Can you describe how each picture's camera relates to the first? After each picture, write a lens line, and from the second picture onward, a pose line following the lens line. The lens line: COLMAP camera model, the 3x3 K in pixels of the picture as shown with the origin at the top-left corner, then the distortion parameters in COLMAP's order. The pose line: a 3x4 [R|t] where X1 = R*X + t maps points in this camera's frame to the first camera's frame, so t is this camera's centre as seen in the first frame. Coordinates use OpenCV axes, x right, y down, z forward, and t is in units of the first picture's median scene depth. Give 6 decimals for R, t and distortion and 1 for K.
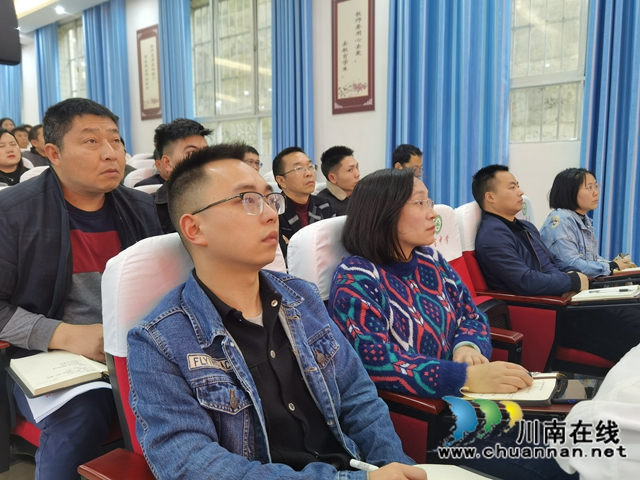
lens RADIAL K [[524.4, 0, 317.2], [0, 524.4, 240.8], [0, 0, 1]] dist [0.023386, 0.012221]
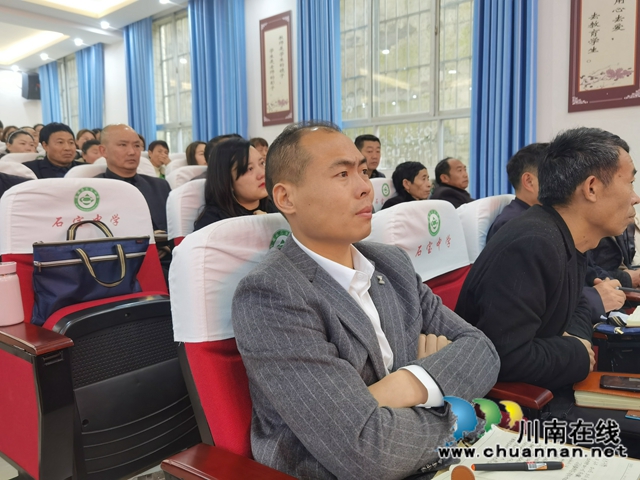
lens RADIAL K [[524.4, 0, 321.6], [0, 524.4, 237.1], [0, 0, 1]] dist [0.023386, 0.012221]
pose [[0.999461, -0.008292, -0.031756, -0.306606], [0.007719, 0.999806, -0.018113, -0.052532], [0.031900, 0.017858, 0.999332, 0.243227]]
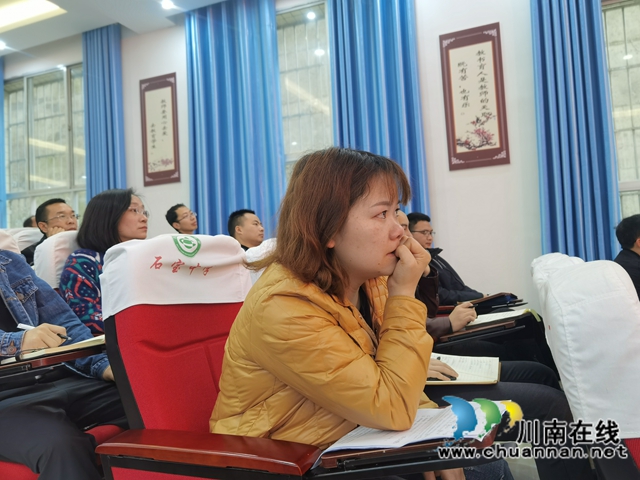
lens RADIAL K [[524.4, 0, 321.4], [0, 524.4, 239.2], [0, 0, 1]] dist [0.023386, 0.012221]
pose [[0.962076, -0.027533, 0.271387, 0.086656], [0.074553, 0.983554, -0.164509, 0.078524], [-0.262394, 0.178503, 0.948307, -0.124854]]
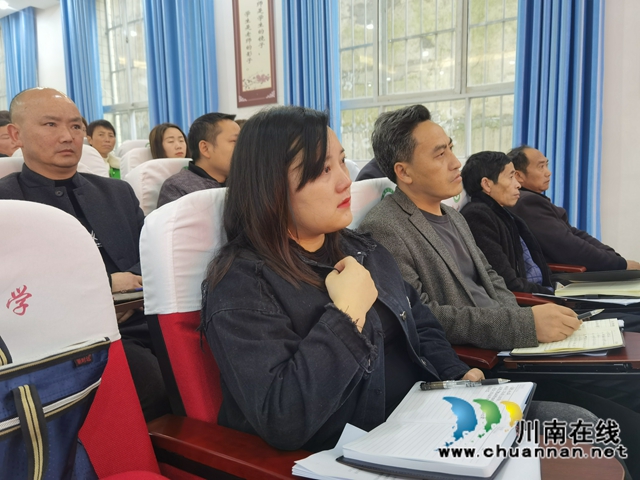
lens RADIAL K [[545.0, 0, 321.9], [0, 545.0, 238.3], [0, 0, 1]] dist [0.040997, -0.043621]
pose [[0.998815, -0.022722, 0.043036, -0.368337], [0.022764, 0.999741, -0.000485, -0.080814], [-0.043014, 0.001464, 0.999073, 0.407357]]
